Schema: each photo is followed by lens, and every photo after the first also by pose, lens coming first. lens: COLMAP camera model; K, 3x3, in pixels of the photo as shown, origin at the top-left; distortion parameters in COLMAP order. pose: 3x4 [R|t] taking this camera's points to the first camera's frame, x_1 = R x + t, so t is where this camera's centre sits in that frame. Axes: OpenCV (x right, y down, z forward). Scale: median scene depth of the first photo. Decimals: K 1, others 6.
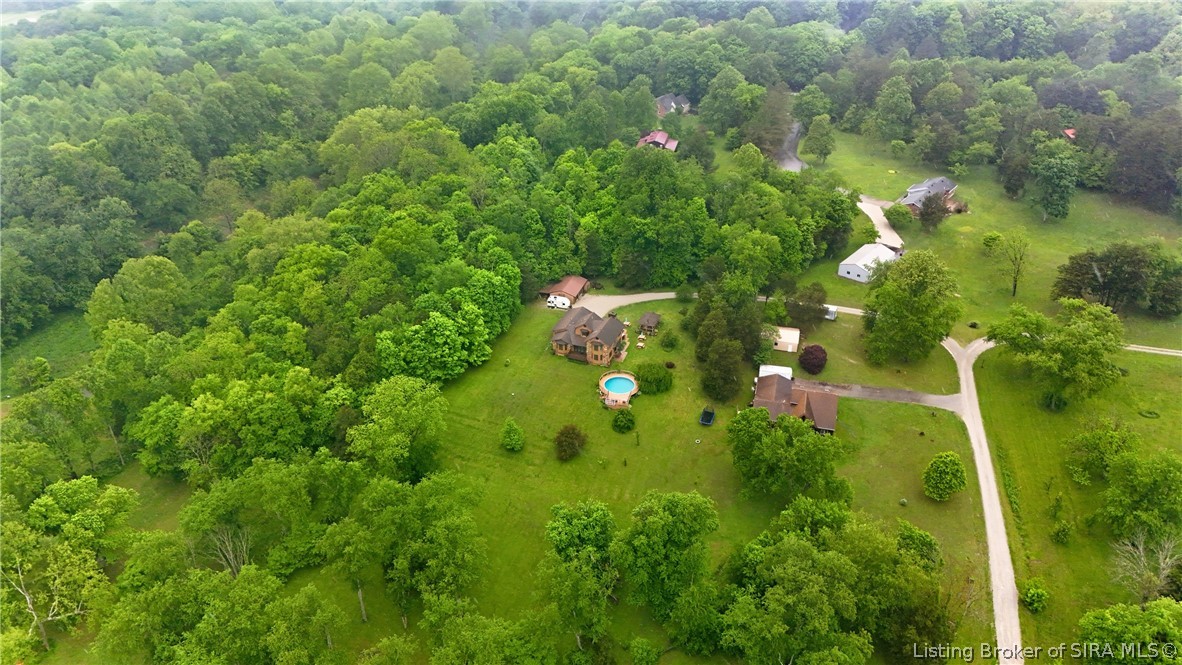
lens RADIAL K [[875.0, 0, 591.0], [0, 875.0, 332.5], [0, 0, 1]] dist [0.023161, -0.008316]
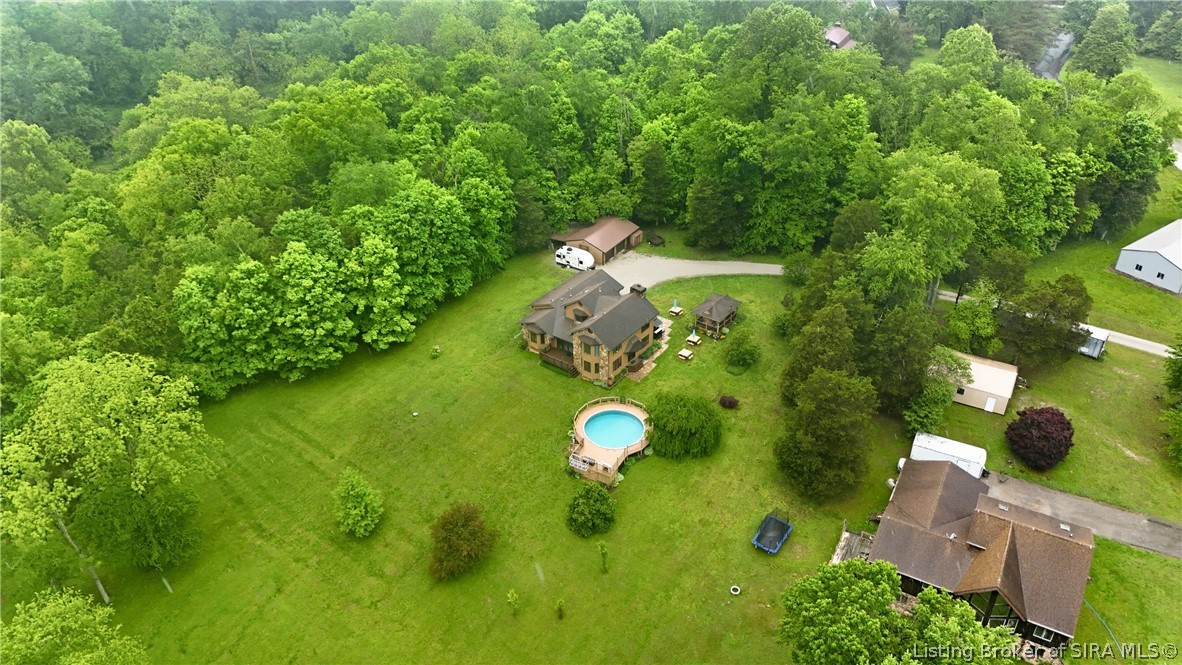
lens RADIAL K [[875.0, 0, 591.0], [0, 875.0, 332.5], [0, 0, 1]] dist [0.023161, -0.008316]
pose [[0.966522, 0.134870, -0.218278, 0.114888], [-0.127769, 0.990718, 0.046392, -0.015380], [0.222509, -0.016950, 0.974783, 0.480412]]
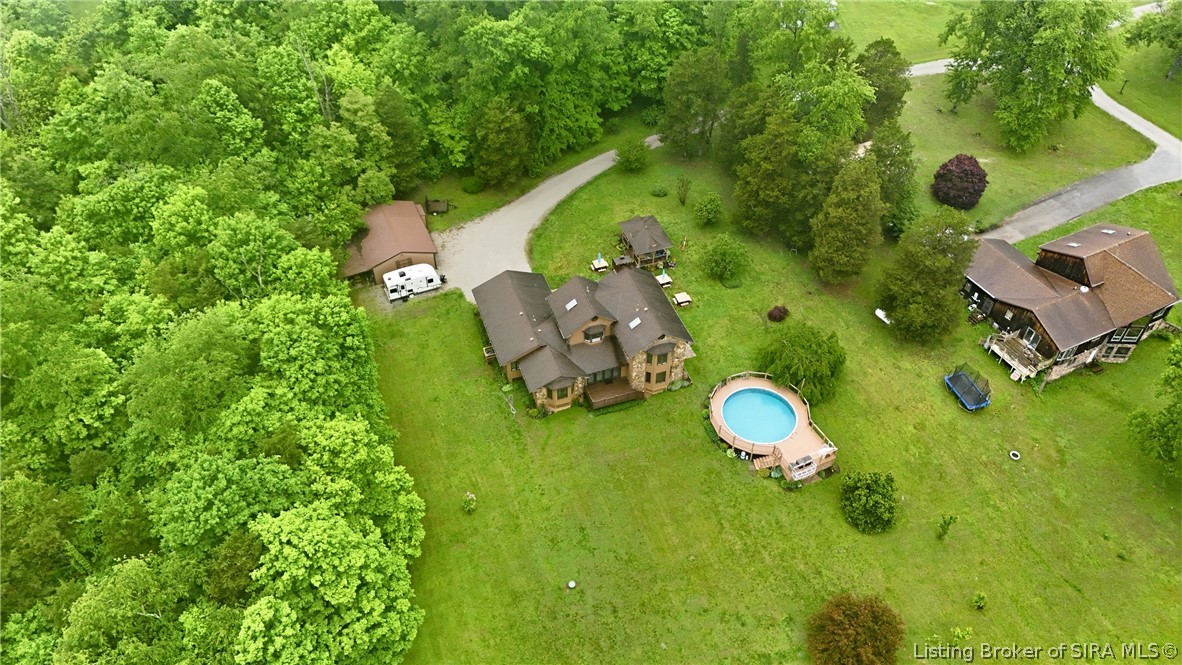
lens RADIAL K [[875.0, 0, 591.0], [0, 875.0, 332.5], [0, 0, 1]] dist [0.023161, -0.008316]
pose [[0.754109, -0.452295, 0.476182, -0.195987], [0.333625, 0.888361, 0.315450, -0.124670], [-0.565698, -0.079017, 0.820818, 0.668282]]
